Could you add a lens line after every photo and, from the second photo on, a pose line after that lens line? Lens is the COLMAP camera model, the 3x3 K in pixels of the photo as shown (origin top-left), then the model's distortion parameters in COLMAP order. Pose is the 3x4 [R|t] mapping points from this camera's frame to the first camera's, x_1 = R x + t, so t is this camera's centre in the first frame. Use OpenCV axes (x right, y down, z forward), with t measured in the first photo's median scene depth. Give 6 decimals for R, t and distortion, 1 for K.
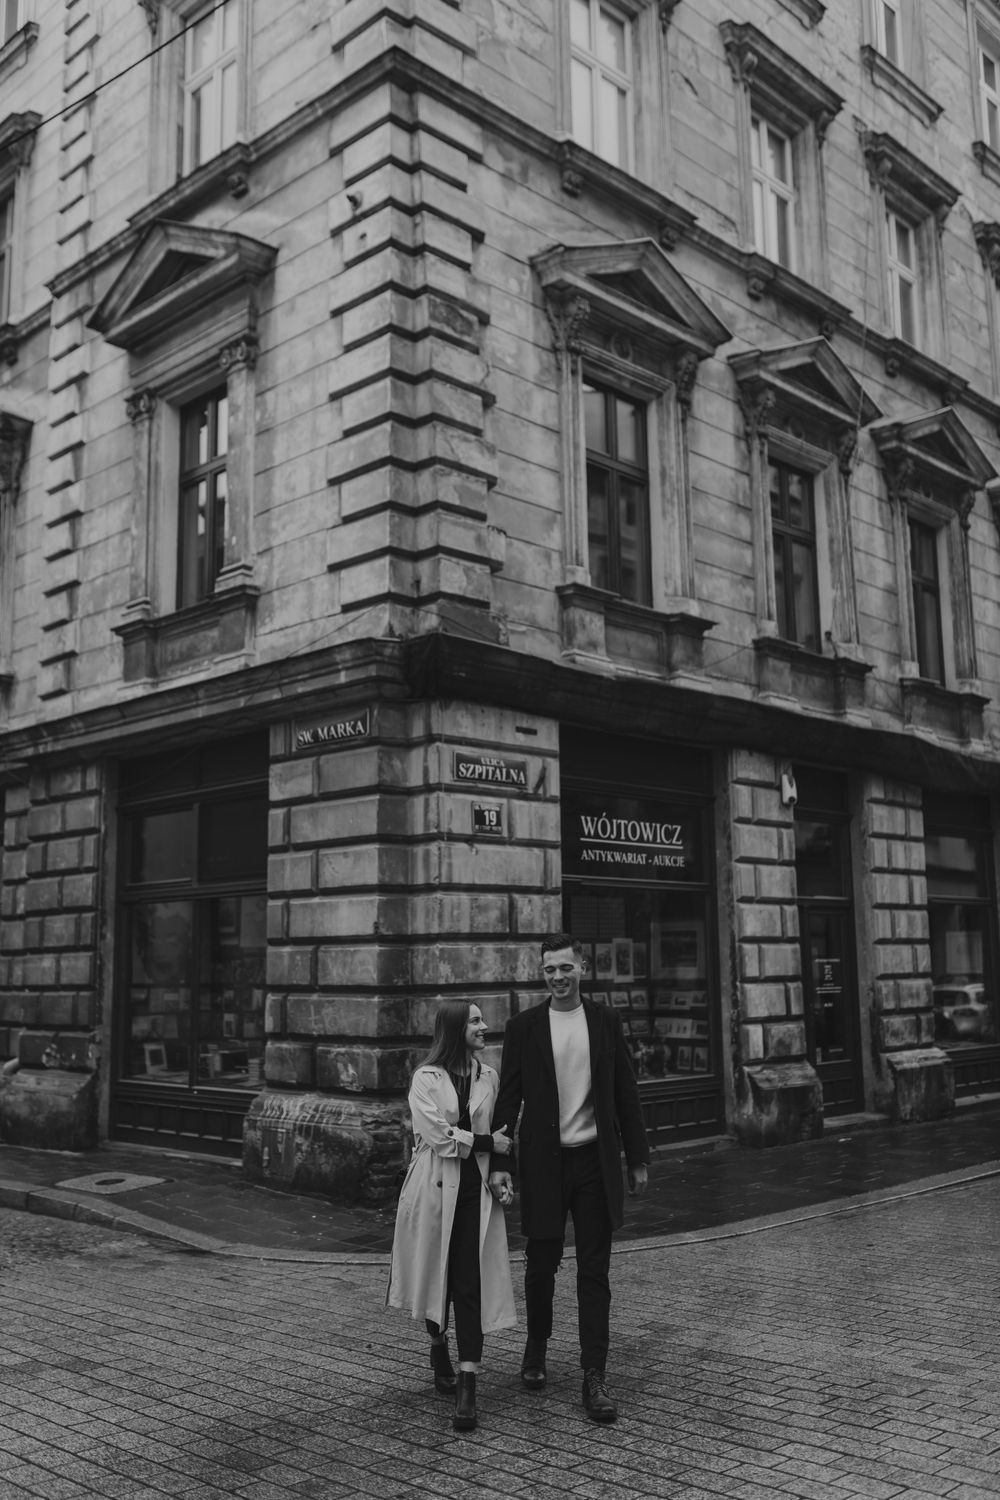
lens RADIAL K [[1467.7, 0, 500.4], [0, 1467.7, 751.4], [0, 0, 1]] dist [-0.002076, 0.005777]
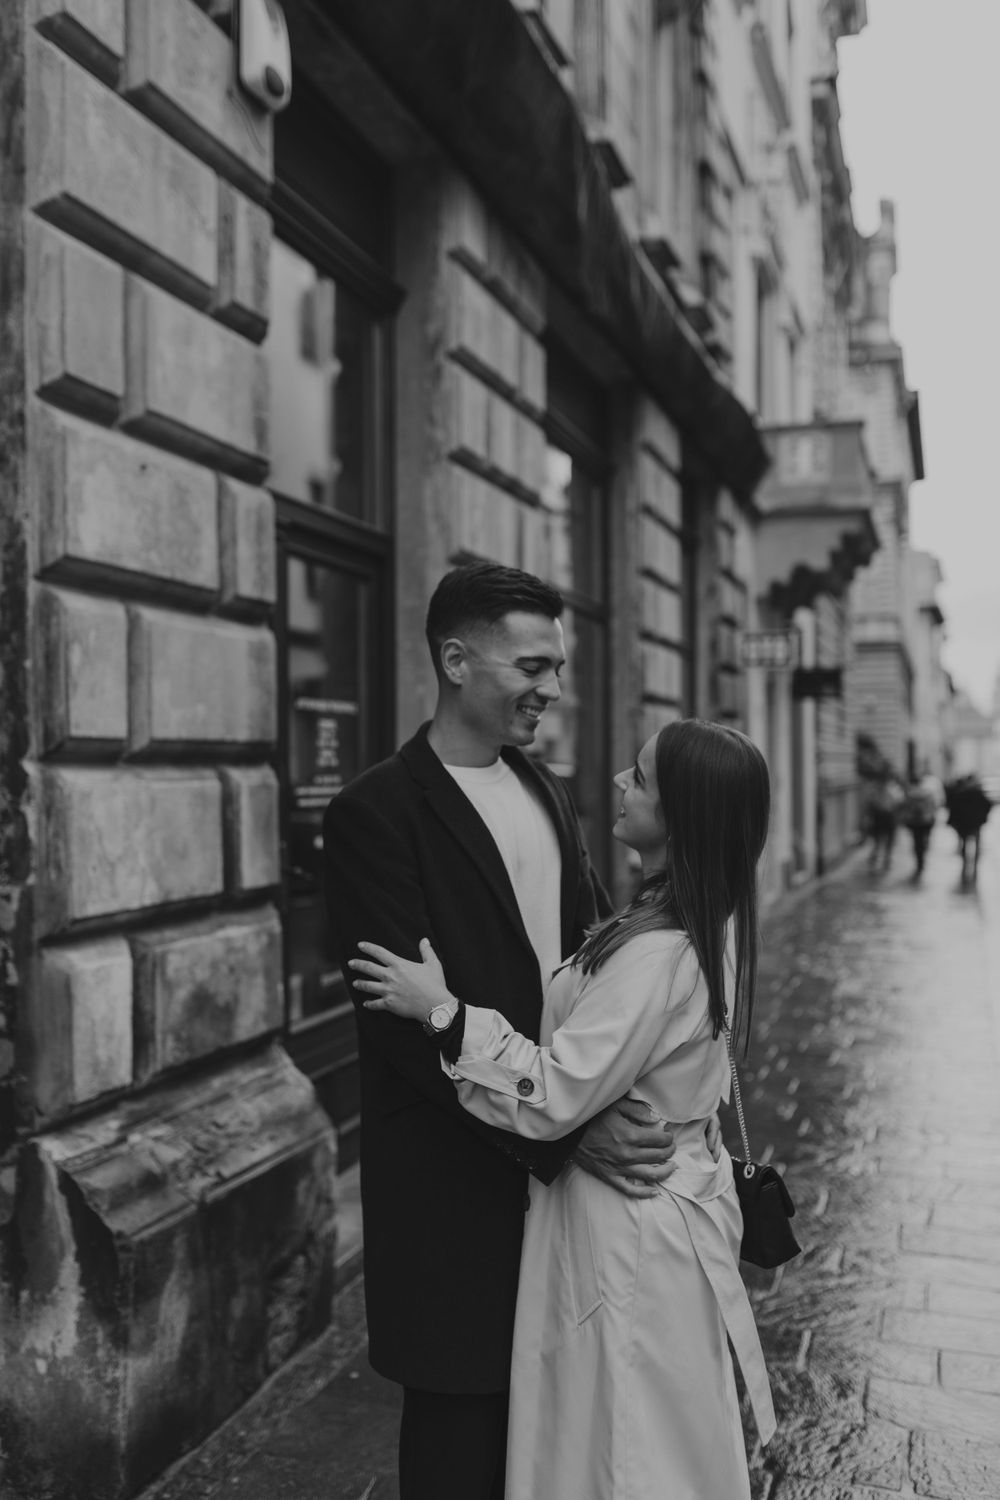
lens RADIAL K [[1458.8, 0, 496.4], [0, 1458.8, 752.5], [0, 0, 1]] dist [-0.004474, 0.013029]
pose [[0.899436, 0.015544, 0.436776, 0.130824], [-0.073369, 0.990555, 0.115834, 0.127023], [-0.430850, -0.136231, 0.892082, 0.784399]]
